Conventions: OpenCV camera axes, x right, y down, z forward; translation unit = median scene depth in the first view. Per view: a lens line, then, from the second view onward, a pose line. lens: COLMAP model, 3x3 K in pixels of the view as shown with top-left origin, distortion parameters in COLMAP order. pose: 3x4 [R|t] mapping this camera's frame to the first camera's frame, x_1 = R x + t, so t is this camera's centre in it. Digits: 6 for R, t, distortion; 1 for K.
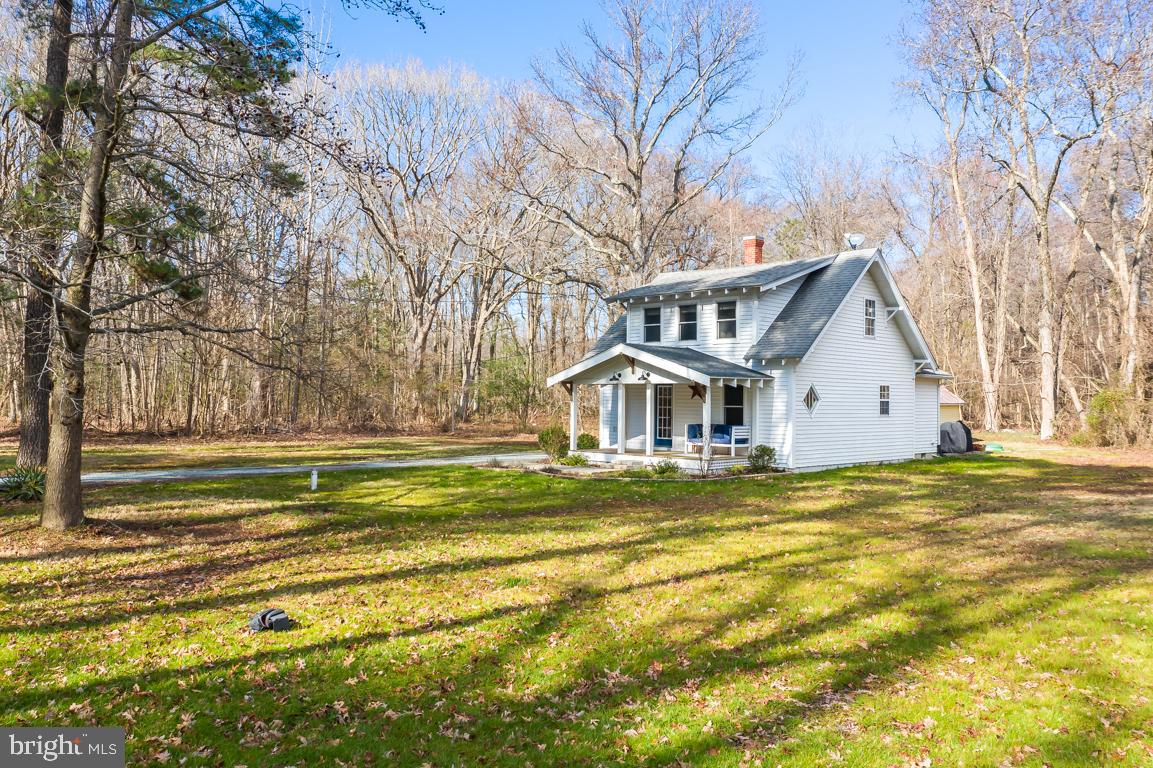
lens RADIAL K [[908.7, 0, 576.5], [0, 908.7, 384.0], [0, 0, 1]] dist [-0.000585, 0.002064]
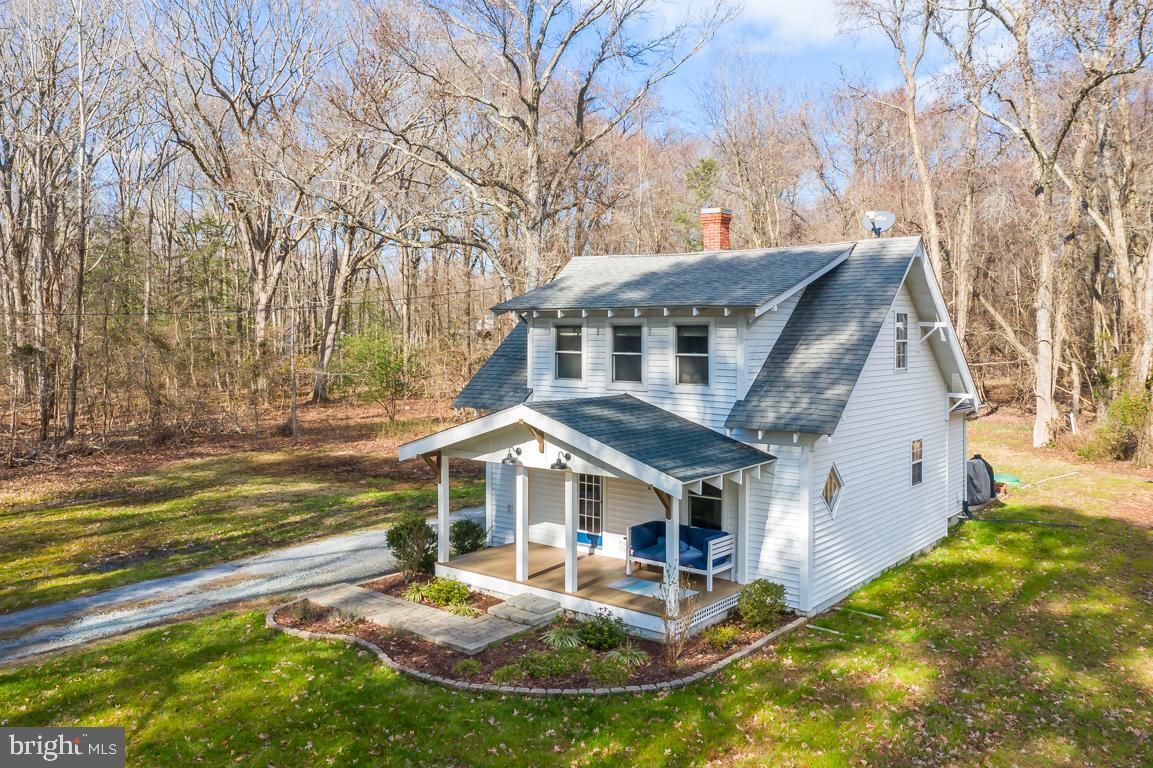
lens RADIAL K [[918.7, 0, 580.0], [0, 918.7, 331.5], [0, 0, 1]] dist [-0.002909, -0.003148]
pose [[0.992165, -0.009327, 0.124582, 0.011375], [0.006878, 0.999775, 0.020077, -0.087417], [-0.124741, -0.019063, 0.992006, 0.348132]]
